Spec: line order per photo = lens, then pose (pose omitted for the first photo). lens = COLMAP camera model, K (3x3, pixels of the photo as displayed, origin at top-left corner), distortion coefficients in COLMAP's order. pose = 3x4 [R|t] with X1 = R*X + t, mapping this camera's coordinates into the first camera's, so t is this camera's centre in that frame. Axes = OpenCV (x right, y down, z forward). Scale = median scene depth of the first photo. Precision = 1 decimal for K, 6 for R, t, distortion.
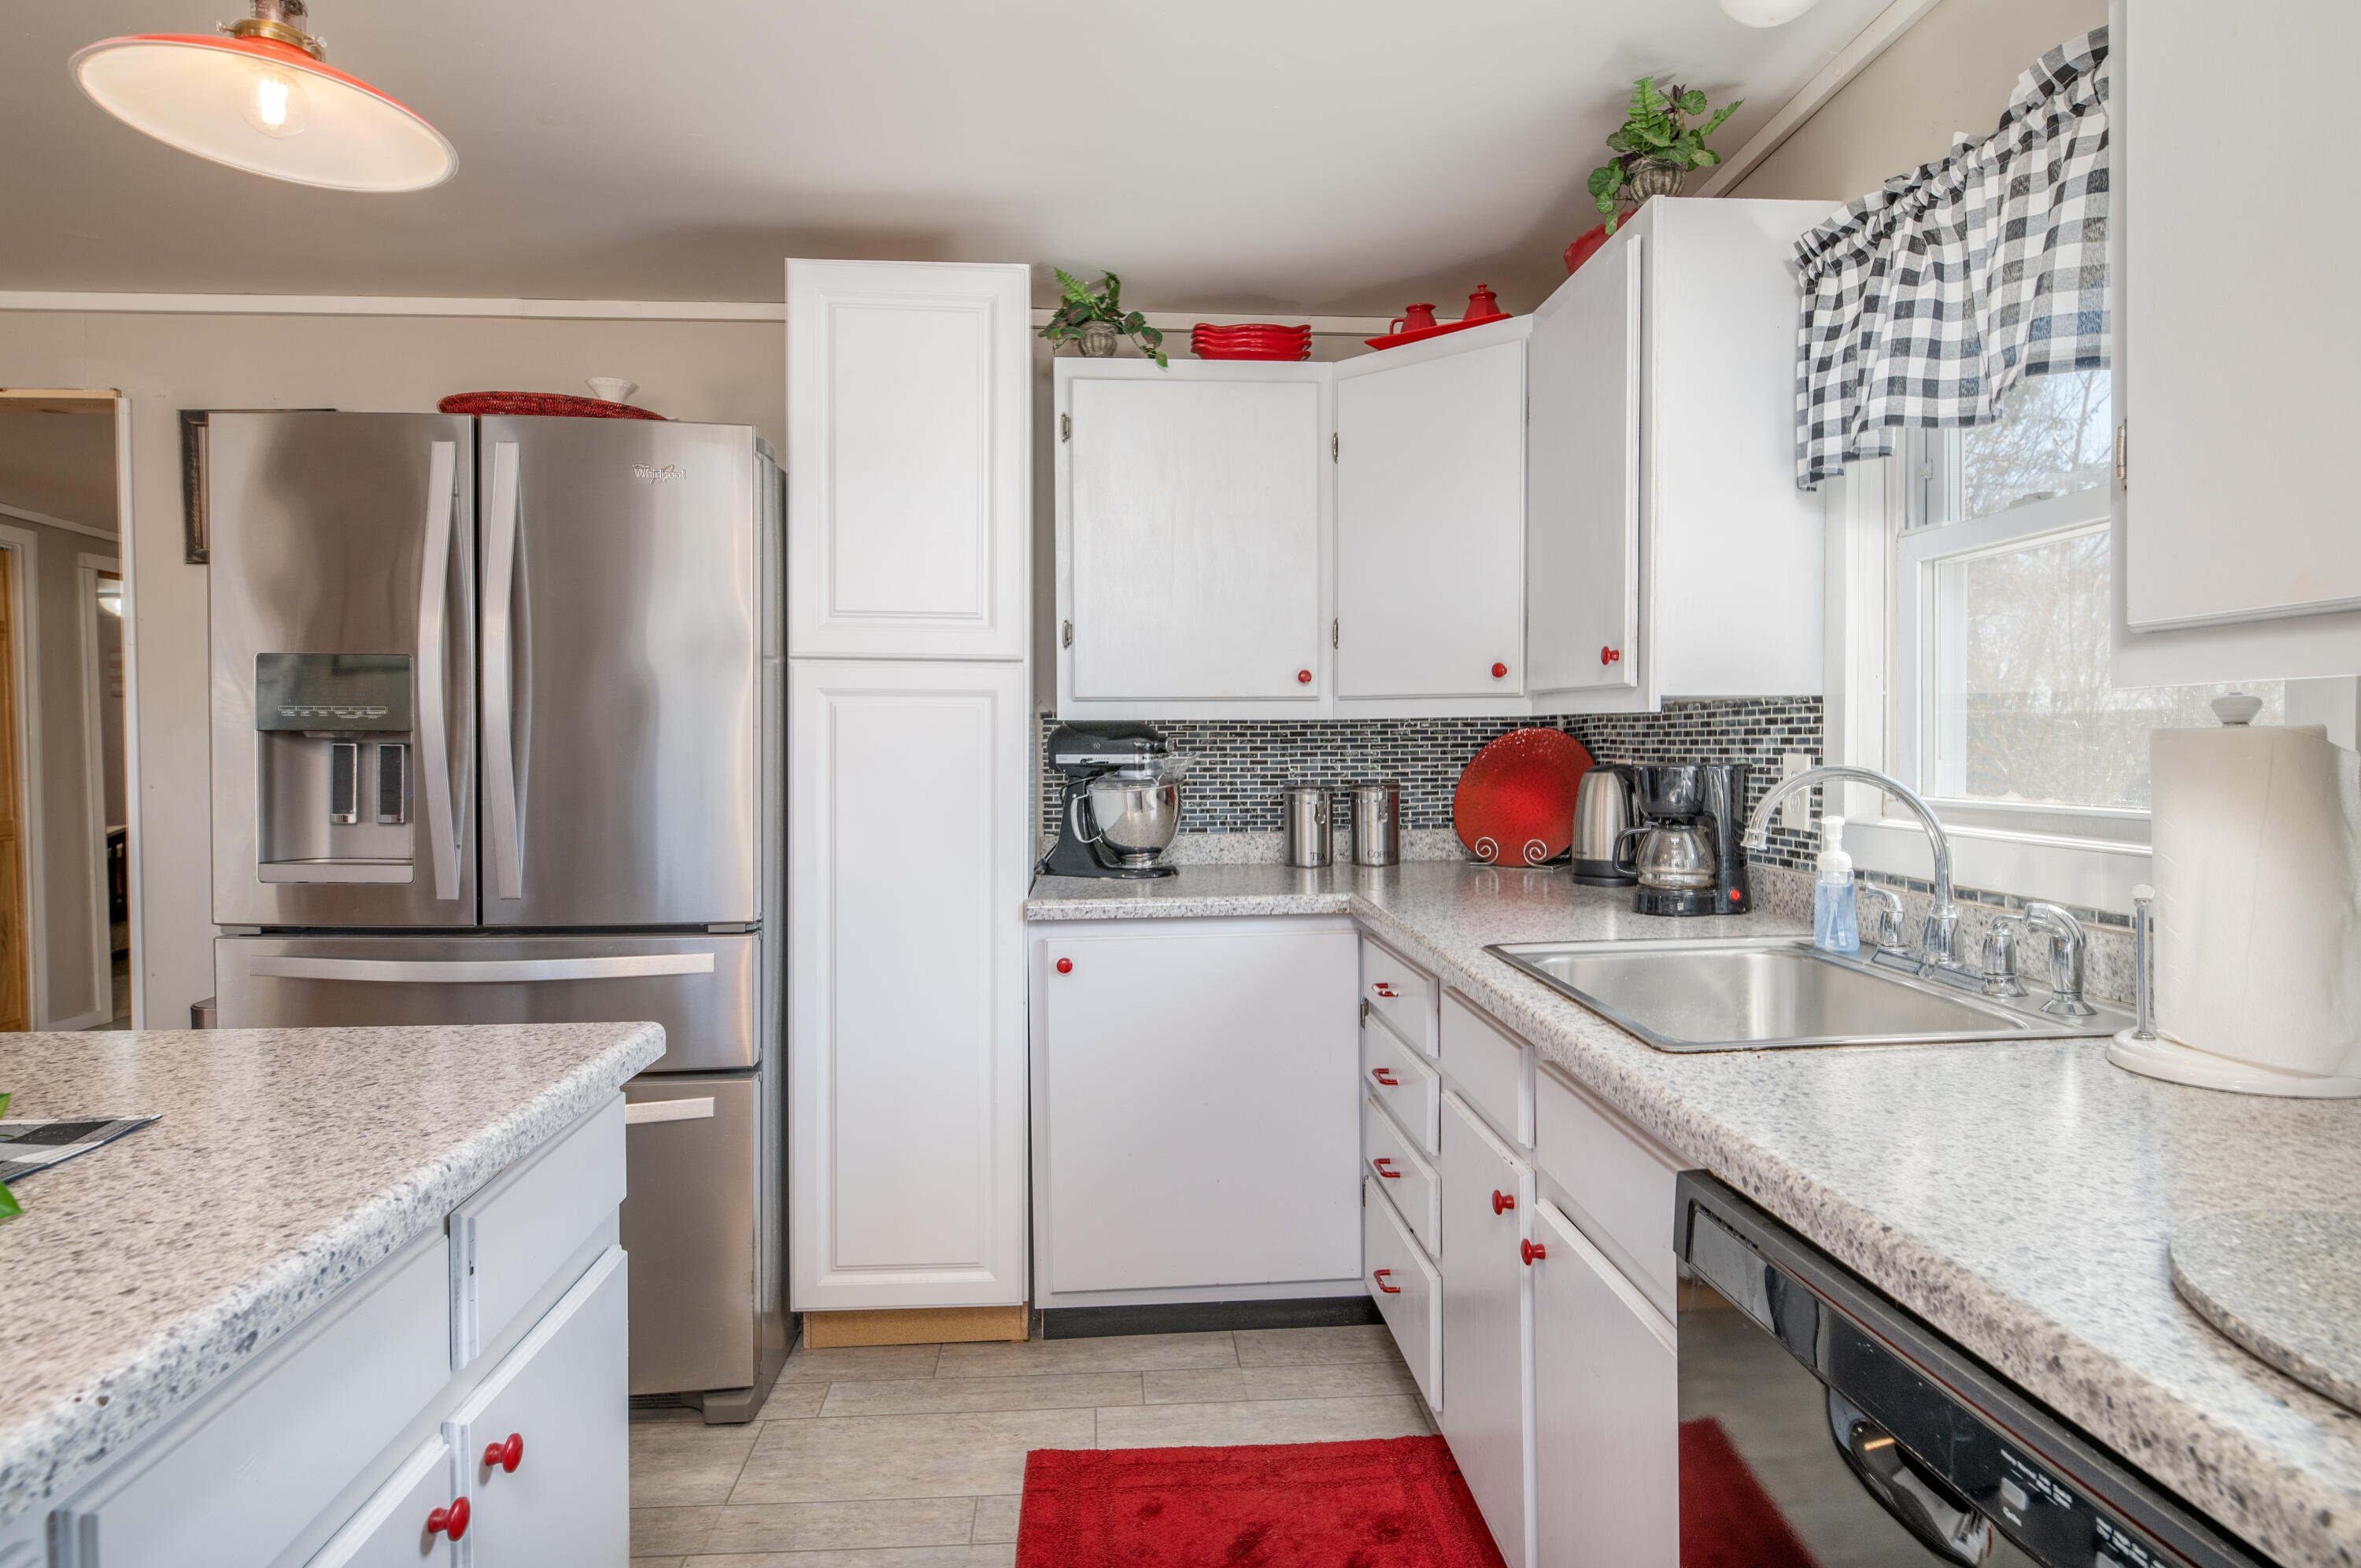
lens RADIAL K [[1310.3, 0, 1180.5], [0, 1310.3, 784.0], [0, 0, 1]] dist [0.003300, -0.000242]
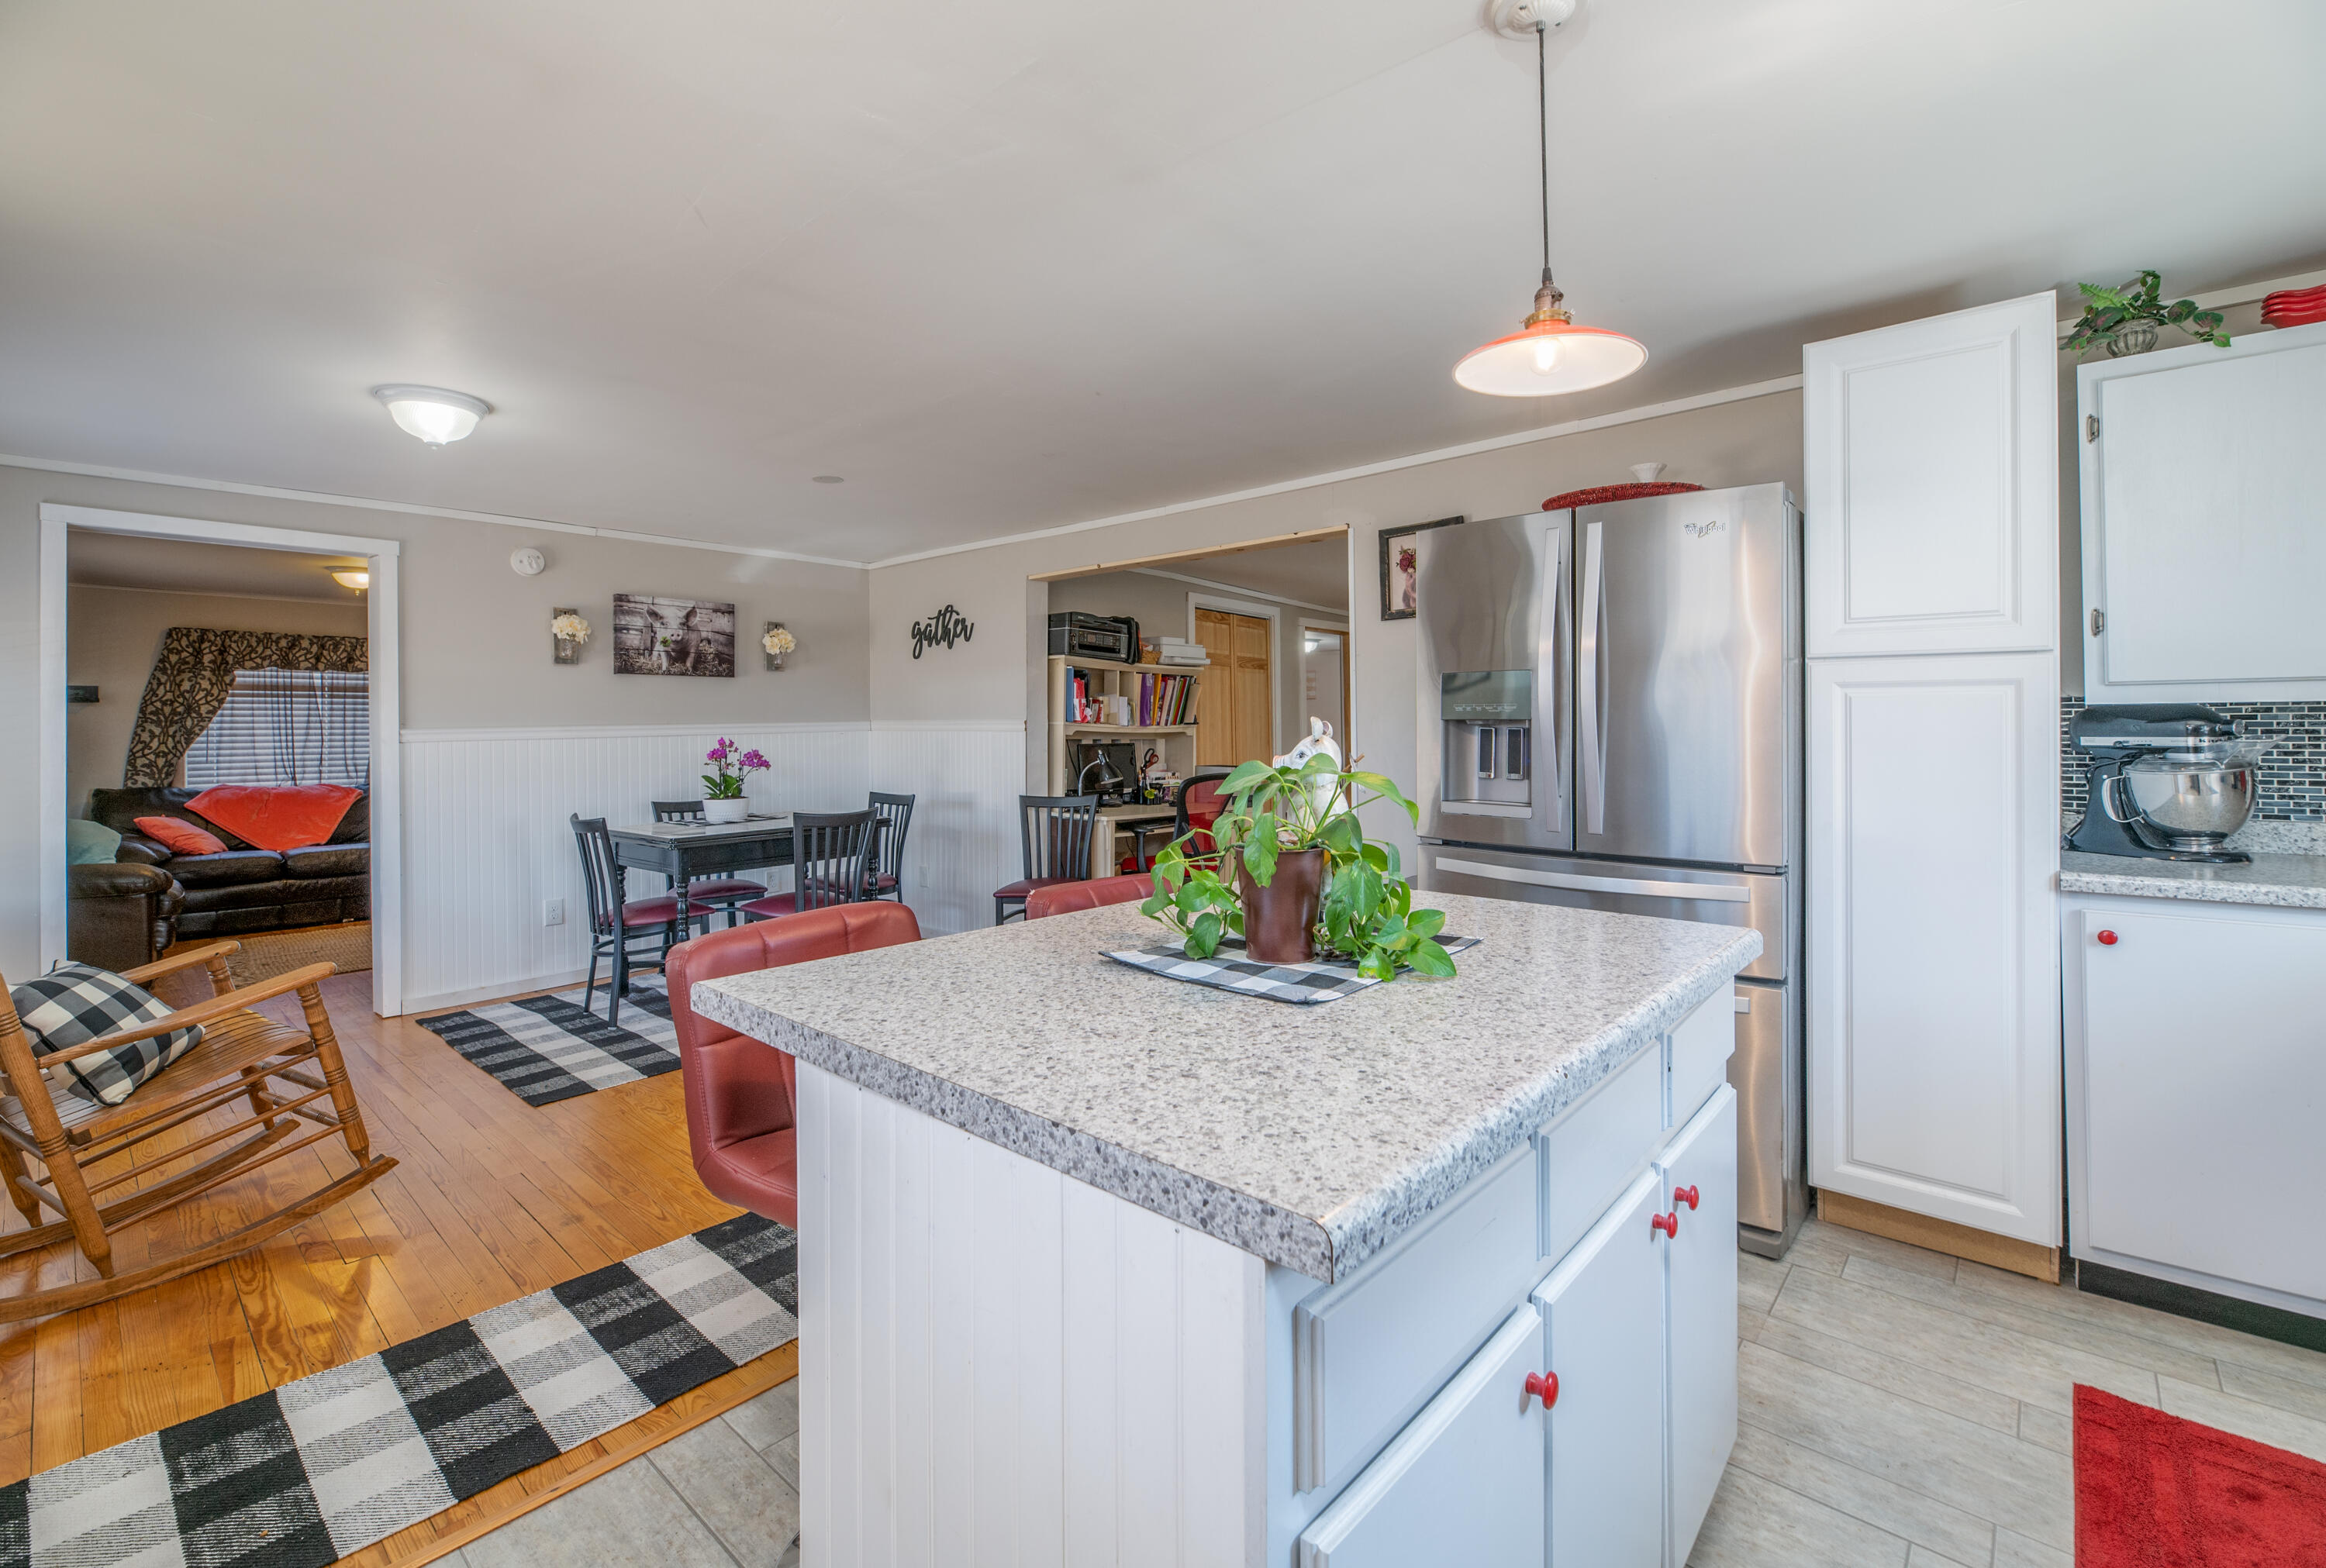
lens RADIAL K [[996.7, 0, 1162.7], [0, 996.7, 722.3], [0, 0, 1]] dist [-0.001621, -0.002755]
pose [[0.697920, -0.005371, -0.716155, -0.044536], [-0.019782, 0.999446, -0.026773, 0.002058], [0.715902, 0.032852, 0.697427, -0.101250]]
